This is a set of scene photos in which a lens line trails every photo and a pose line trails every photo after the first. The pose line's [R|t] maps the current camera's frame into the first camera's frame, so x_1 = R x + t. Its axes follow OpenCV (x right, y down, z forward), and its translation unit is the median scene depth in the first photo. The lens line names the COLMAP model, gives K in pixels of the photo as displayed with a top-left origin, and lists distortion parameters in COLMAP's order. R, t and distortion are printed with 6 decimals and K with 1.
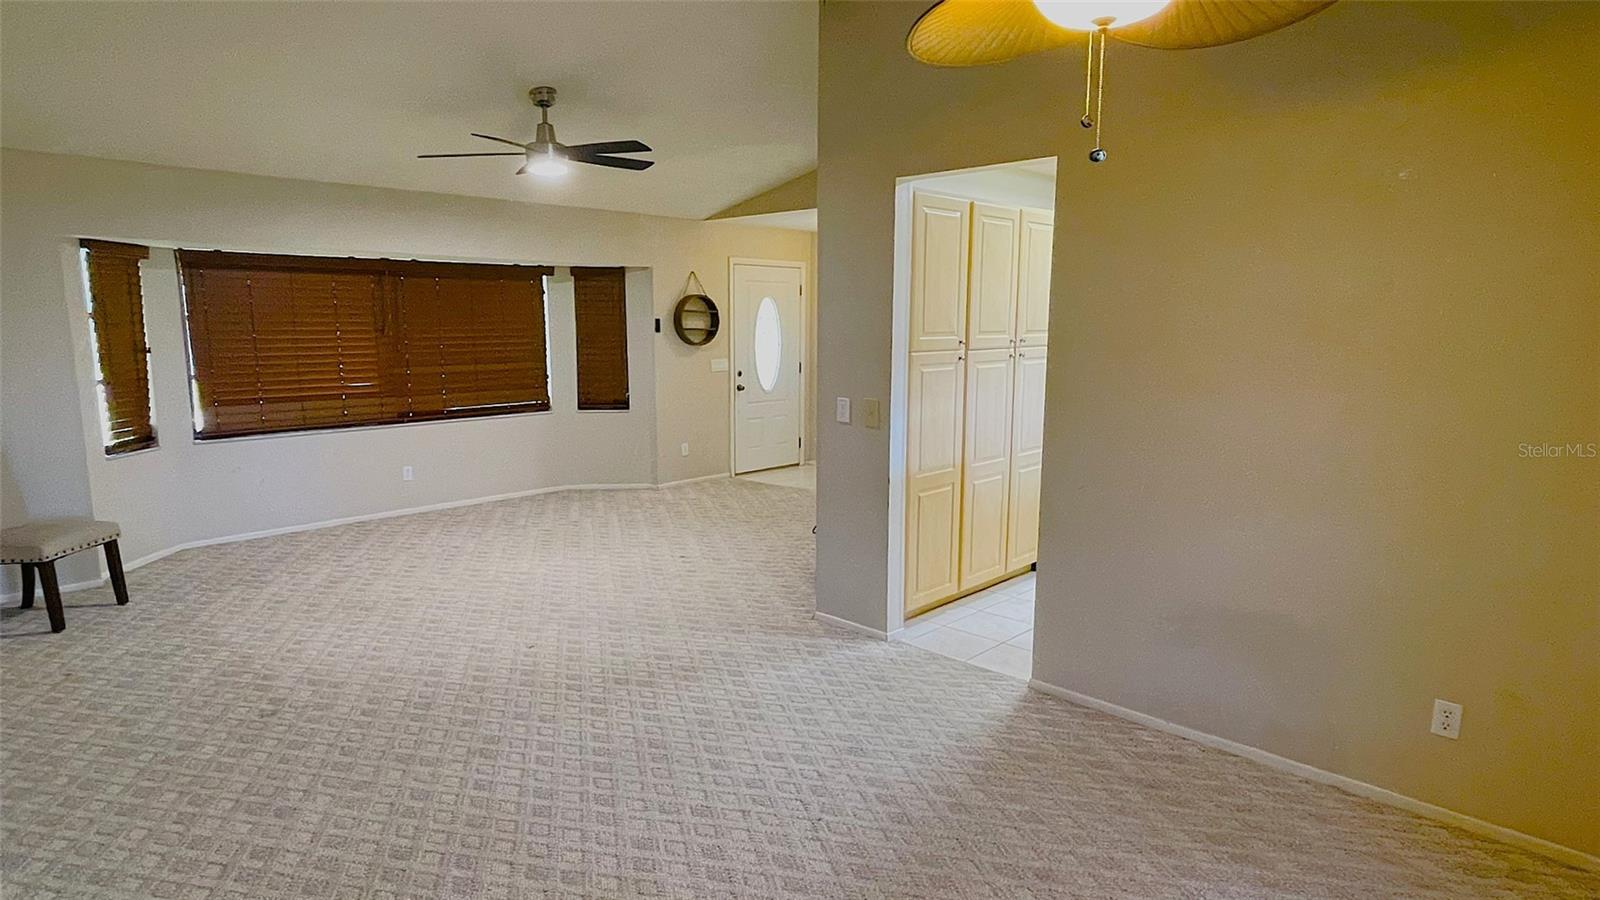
lens RADIAL K [[920.1, 0, 799.7], [0, 920.1, 452.0], [0, 0, 1]] dist [-0.000207, -0.000004]
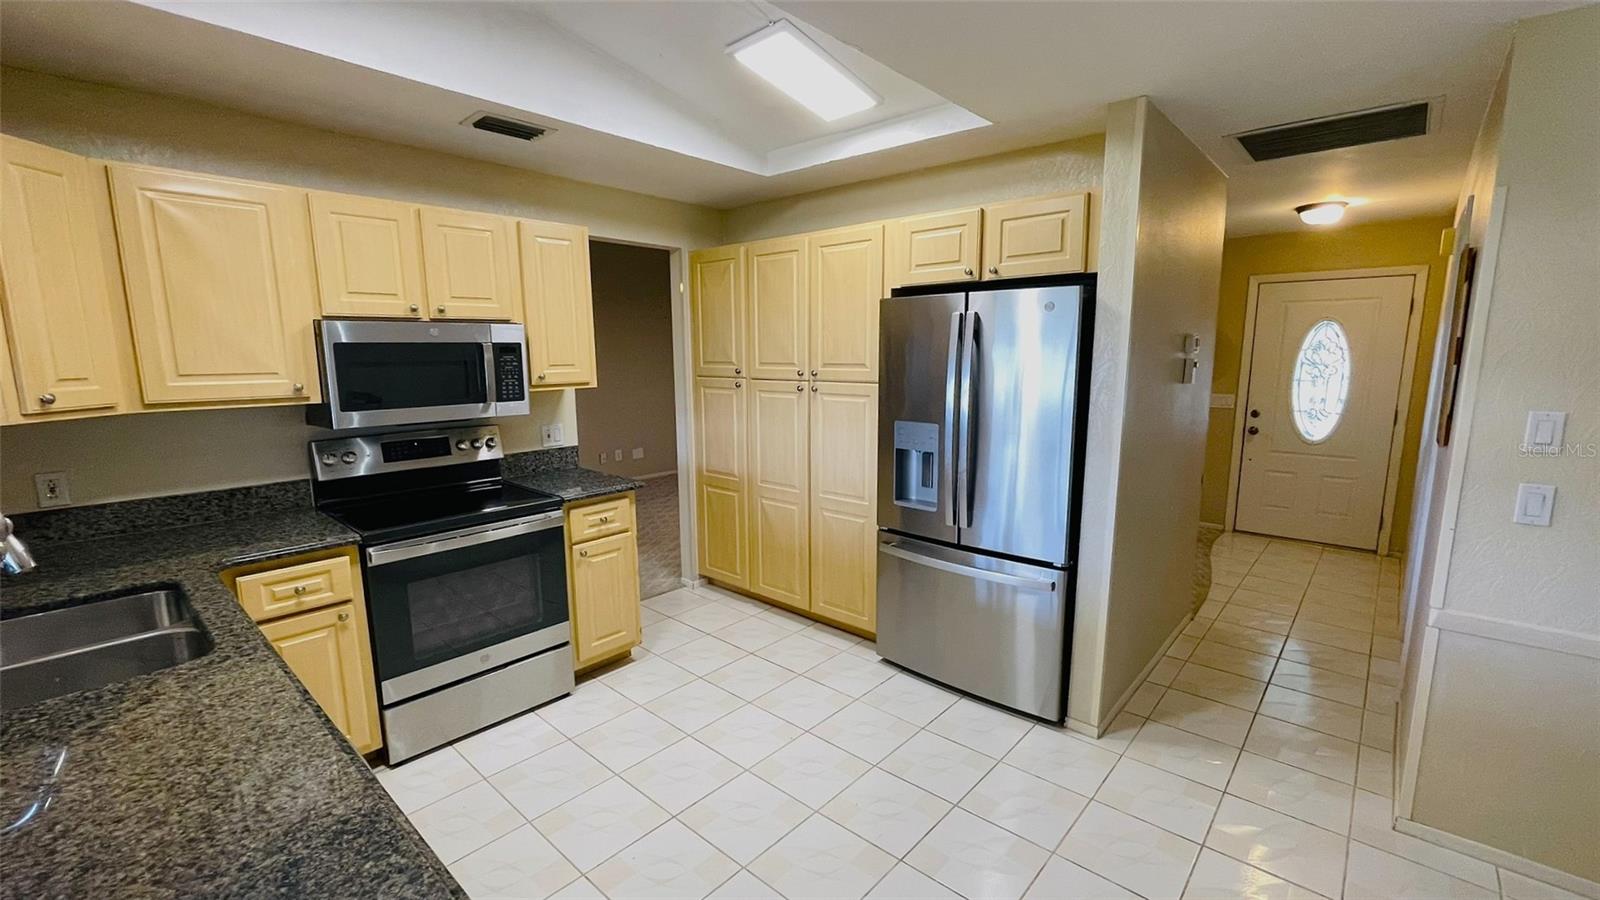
lens RADIAL K [[658.6, 0, 806.4], [0, 658.6, 453.2], [0, 0, 1]] dist [-0.002884, -0.000238]
pose [[0.023211, 0.157115, -0.987307, 0.914808], [-0.142584, 0.977998, 0.152282, -0.142321], [0.989510, 0.137240, 0.045103, 0.961872]]
